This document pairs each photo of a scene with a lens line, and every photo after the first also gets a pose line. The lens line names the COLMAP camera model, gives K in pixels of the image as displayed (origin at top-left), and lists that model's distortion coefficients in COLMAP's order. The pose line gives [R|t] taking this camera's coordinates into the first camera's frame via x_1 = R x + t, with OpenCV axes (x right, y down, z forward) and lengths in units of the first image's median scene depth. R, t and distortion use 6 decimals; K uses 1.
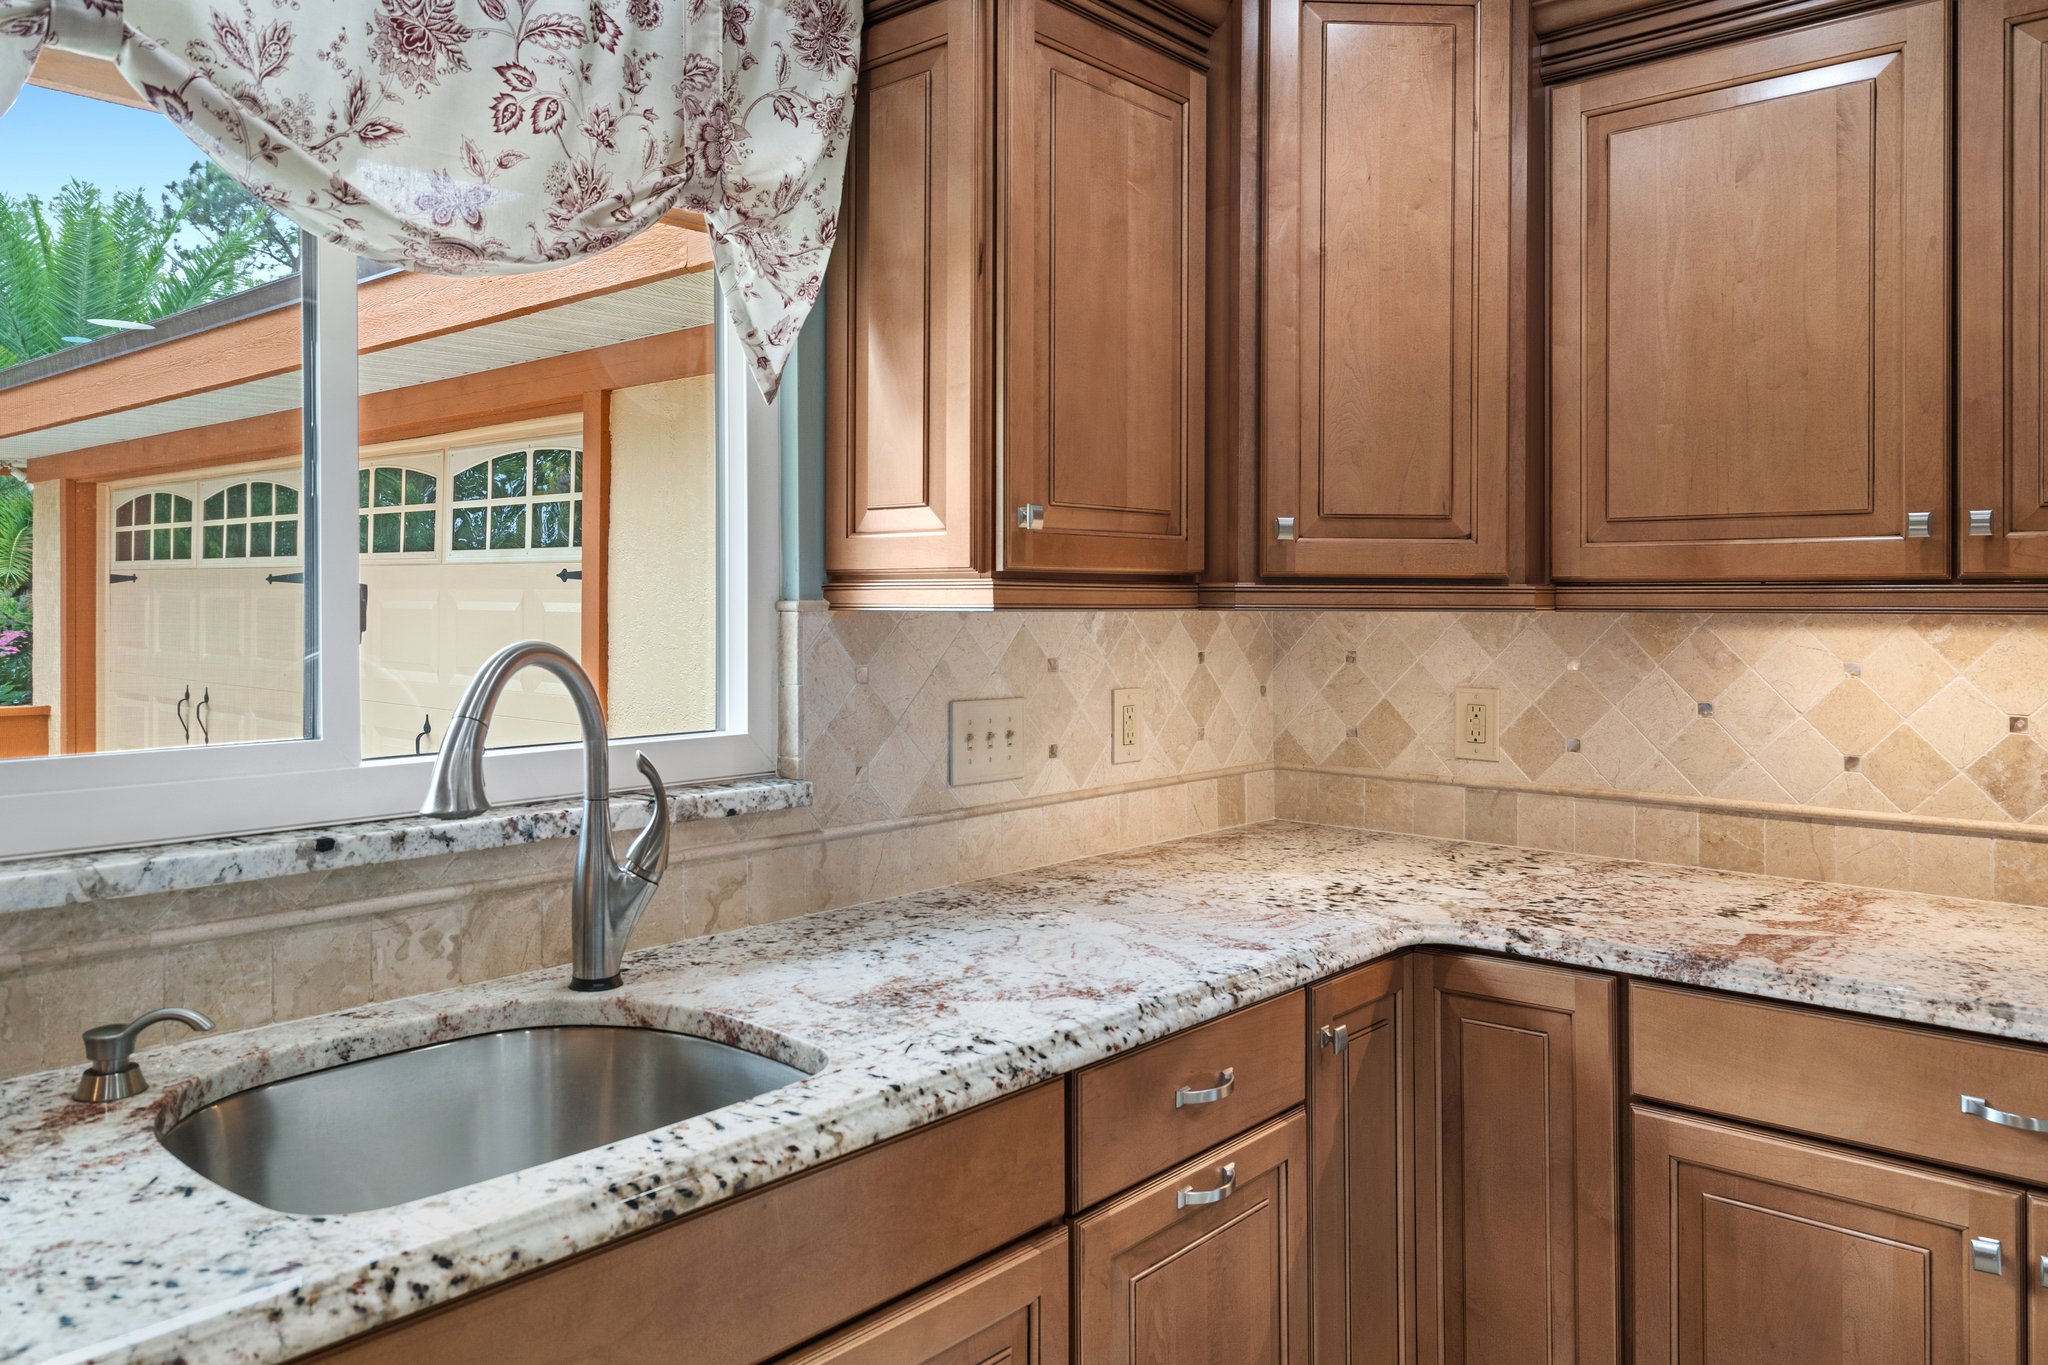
lens RADIAL K [[1477.5, 0, 1019.8], [0, 1477.5, 596.4], [0, 0, 1]] dist [0.009921, -0.004030]
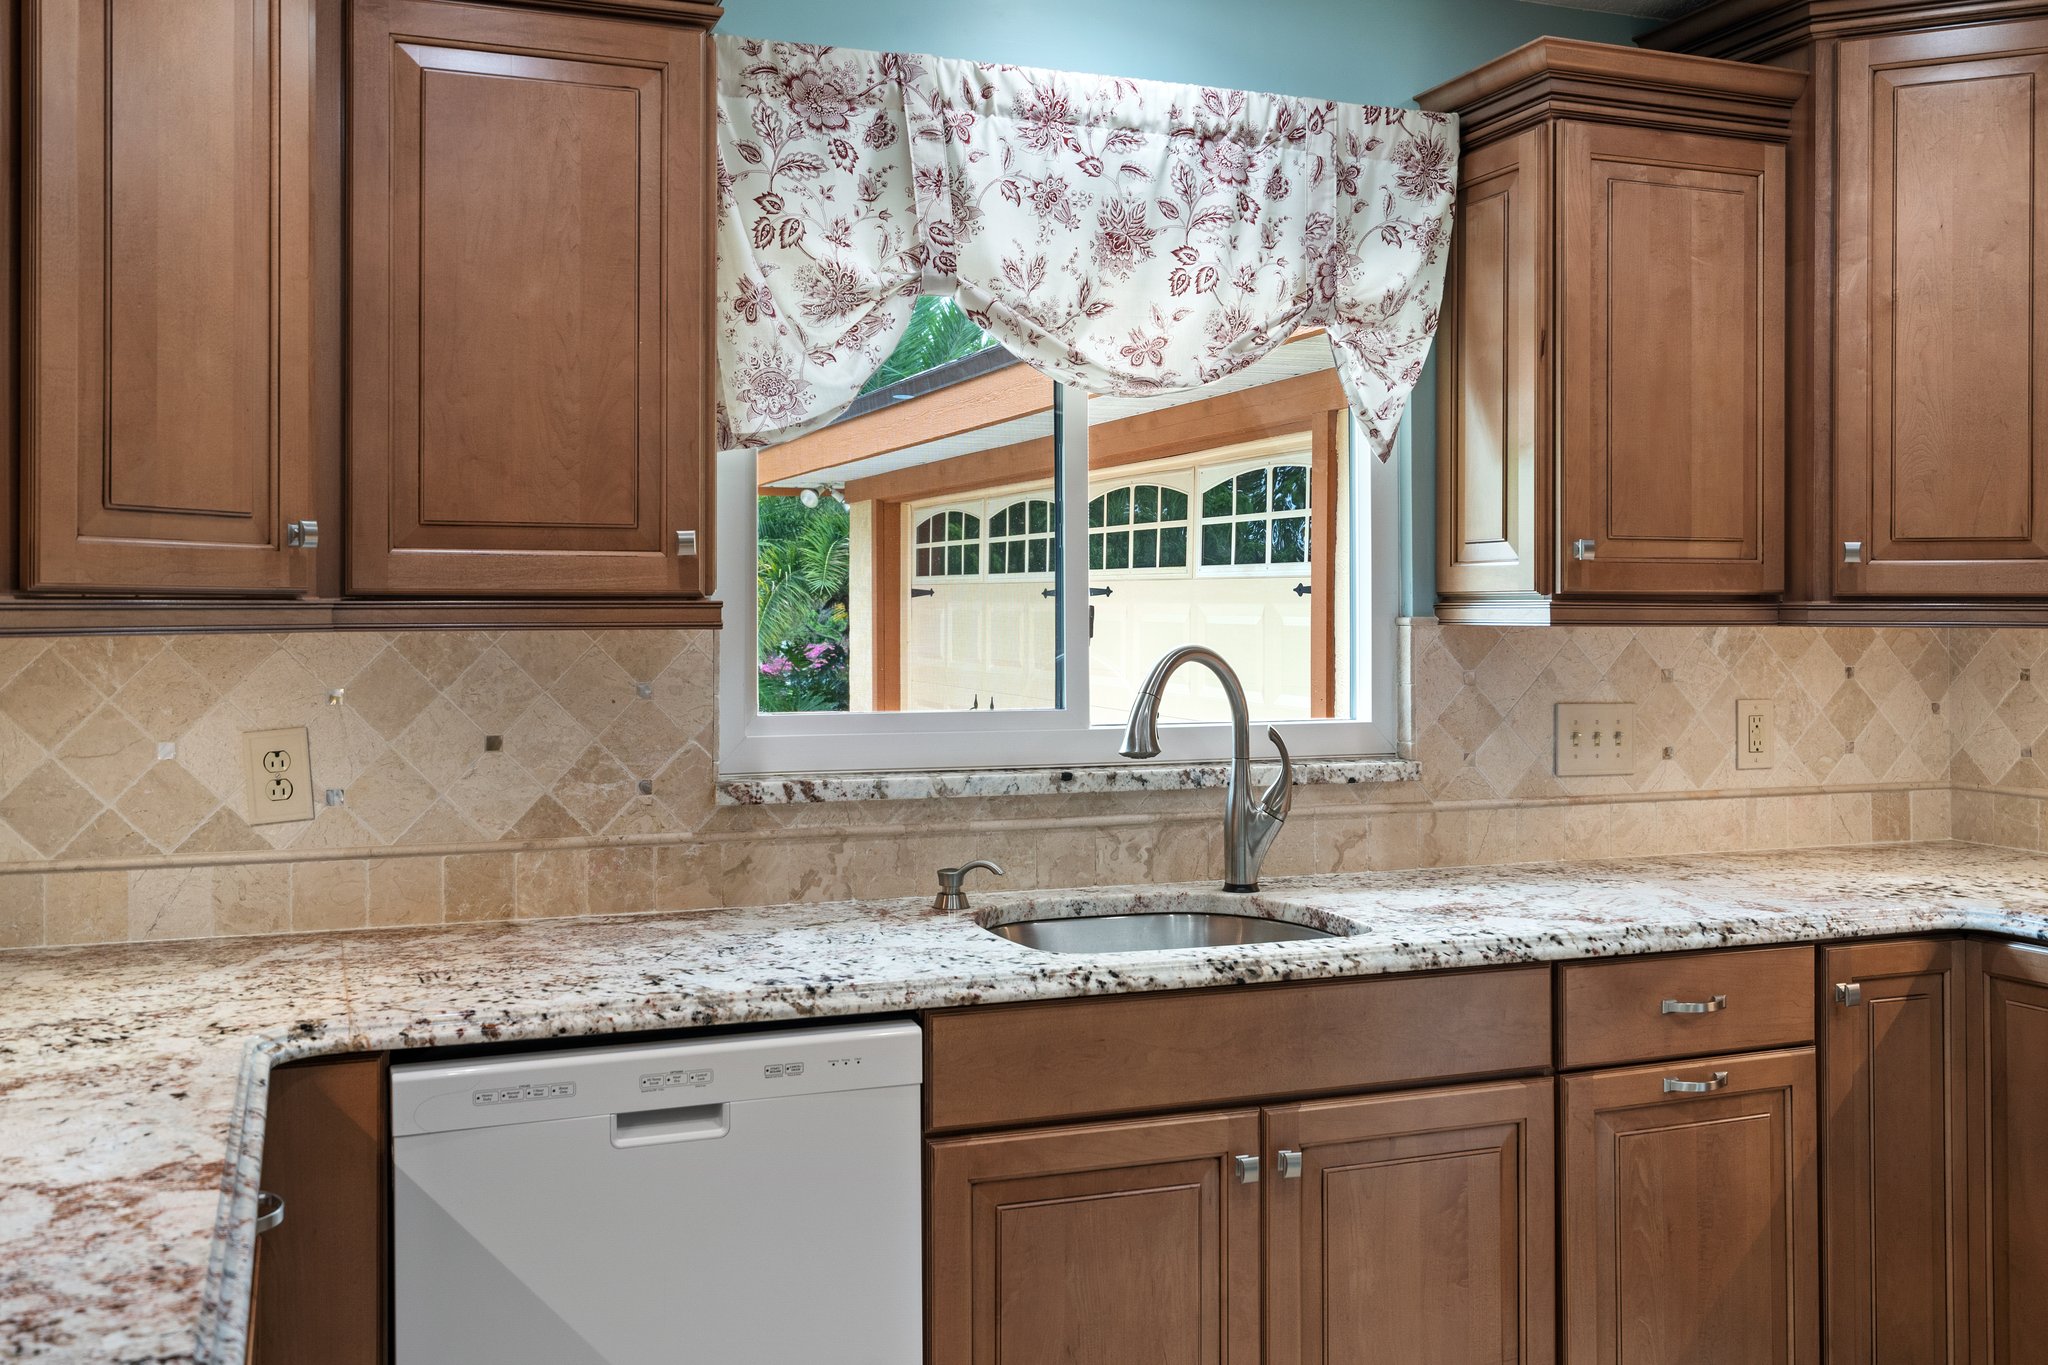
lens RADIAL K [[1878.4, 0, 1025.4], [0, 1878.4, 680.3], [0, 0, 1]] dist [-0.008962, 0.000000]
pose [[0.885914, 0.017041, -0.463536, 0.321029], [0.001054, 0.999248, 0.038751, -0.006055], [0.463848, -0.034818, 0.885230, -0.603411]]
